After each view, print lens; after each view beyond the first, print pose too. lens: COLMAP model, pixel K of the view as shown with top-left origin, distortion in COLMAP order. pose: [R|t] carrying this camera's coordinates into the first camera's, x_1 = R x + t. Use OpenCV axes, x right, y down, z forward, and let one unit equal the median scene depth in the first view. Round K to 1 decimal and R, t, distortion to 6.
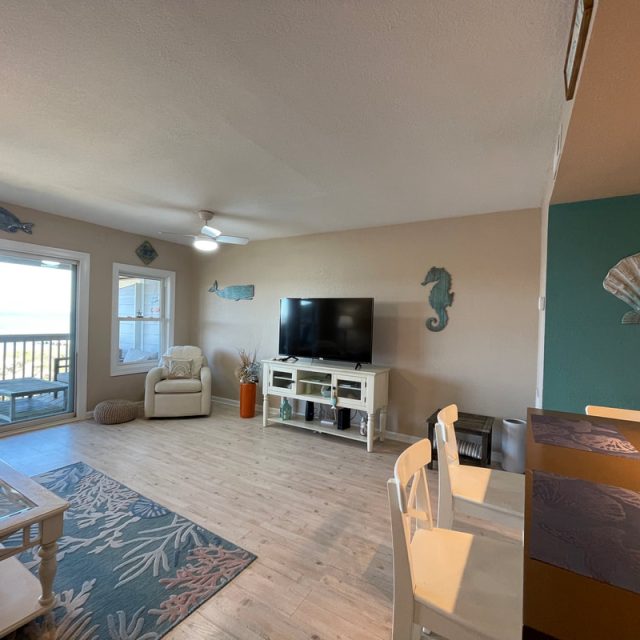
lens RADIAL K [[345.4, 0, 322.6], [0, 345.4, 321.2], [0, 0, 1]] dist [-0.003598, 0.001720]
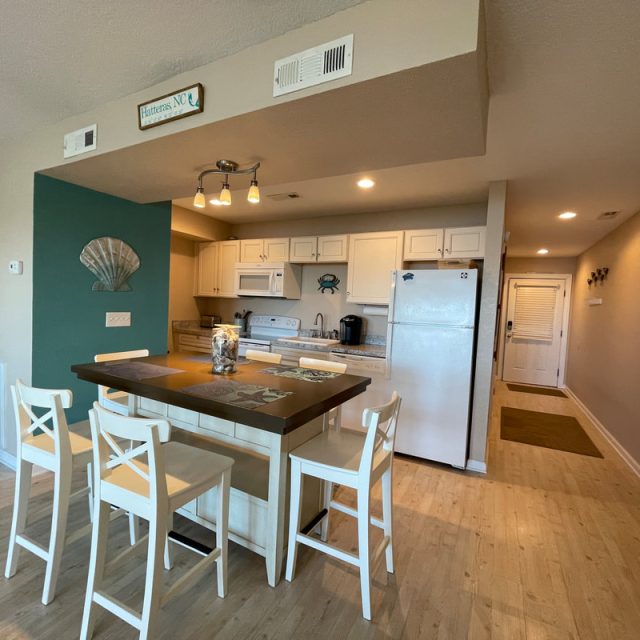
lens RADIAL K [[345.4, 0, 319.0], [0, 345.4, 323.0], [0, 0, 1]] dist [-0.003598, 0.001720]
pose [[-0.037492, -0.083974, 0.995762, -0.460486], [-0.053692, 0.995193, 0.081904, -0.022937], [-0.997853, -0.050393, -0.041821, 0.199646]]
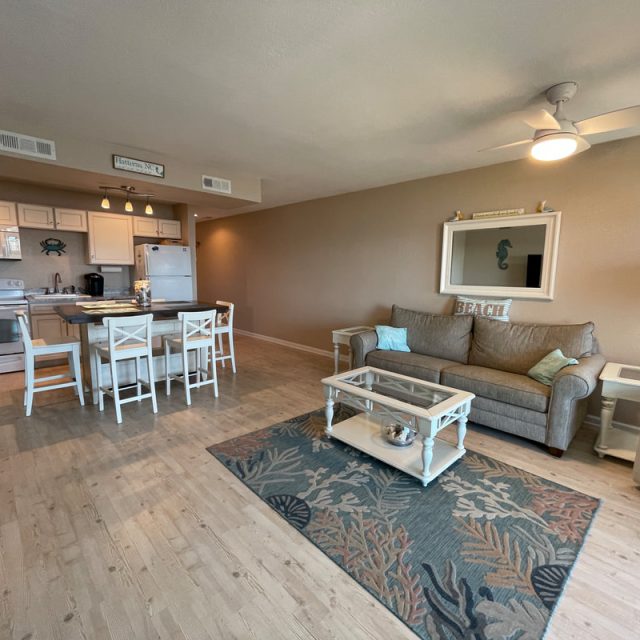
lens RADIAL K [[345.4, 0, 318.9], [0, 345.4, 320.7], [0, 0, 1]] dist [-0.003598, 0.001720]
pose [[-0.962122, -0.084666, 0.259138, -0.840033], [-0.048533, 0.988562, 0.142794, -0.016721], [-0.268264, 0.124809, -0.955226, 1.928202]]
